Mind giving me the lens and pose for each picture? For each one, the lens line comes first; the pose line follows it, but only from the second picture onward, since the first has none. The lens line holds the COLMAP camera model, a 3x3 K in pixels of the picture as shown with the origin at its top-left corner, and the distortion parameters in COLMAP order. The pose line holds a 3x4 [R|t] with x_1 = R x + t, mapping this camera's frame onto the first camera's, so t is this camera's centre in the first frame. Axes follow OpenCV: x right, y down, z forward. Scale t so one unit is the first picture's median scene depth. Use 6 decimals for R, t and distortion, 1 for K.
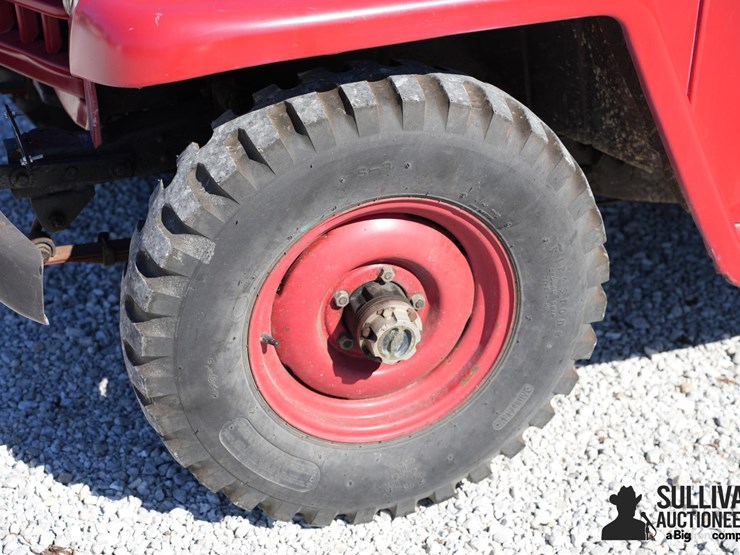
lens RADIAL K [[1456.5, 0, 372.7], [0, 1456.5, 267.0], [0, 0, 1]] dist [0.424959, 0.202087]
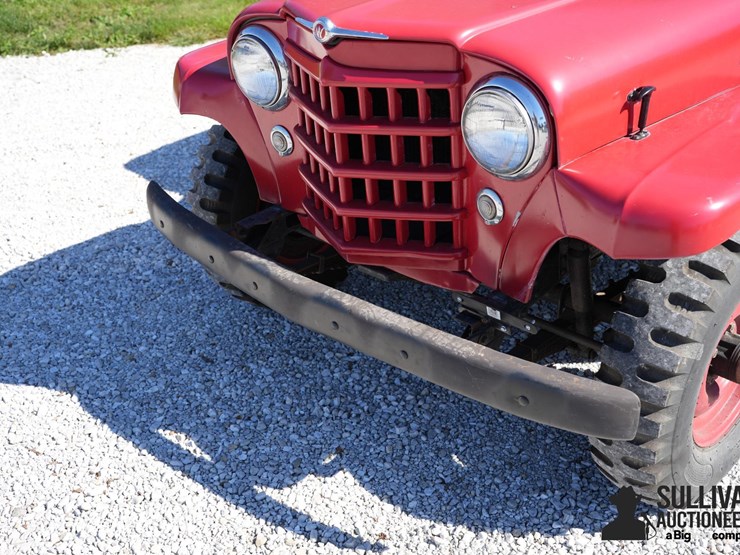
lens RADIAL K [[813.0, 0, 370.0], [0, 813.0, 277.5], [0, 0, 1]] dist [0.022496, 0.041556]
pose [[0.895211, -0.278051, 0.348260, -0.619484], [0.276171, 0.959468, 0.056137, -0.200489], [-0.349753, 0.045925, 0.935716, 0.367240]]
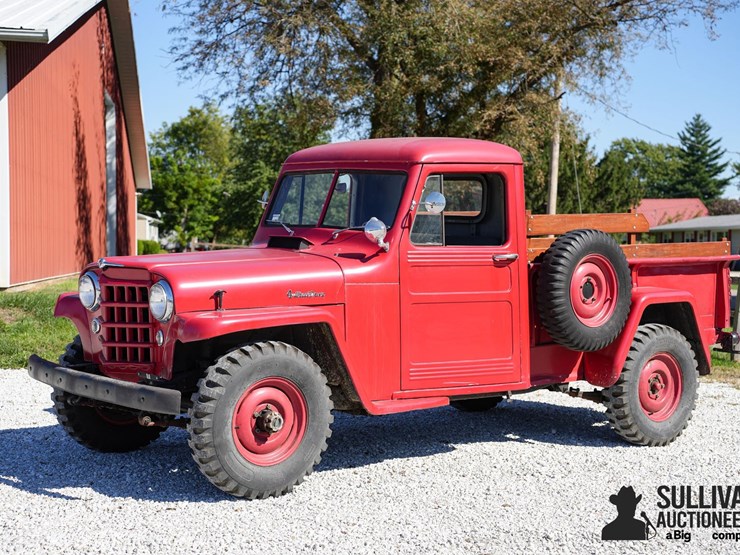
lens RADIAL K [[1248.1, 0, 370.0], [0, 1248.1, 277.5], [0, 0, 1]] dist [0.246732, 0.032959]
pose [[0.946049, -0.039178, 0.321645, -0.678940], [0.169313, 0.906135, -0.387624, 0.884700], [-0.276268, 0.421170, 0.863882, -1.605279]]
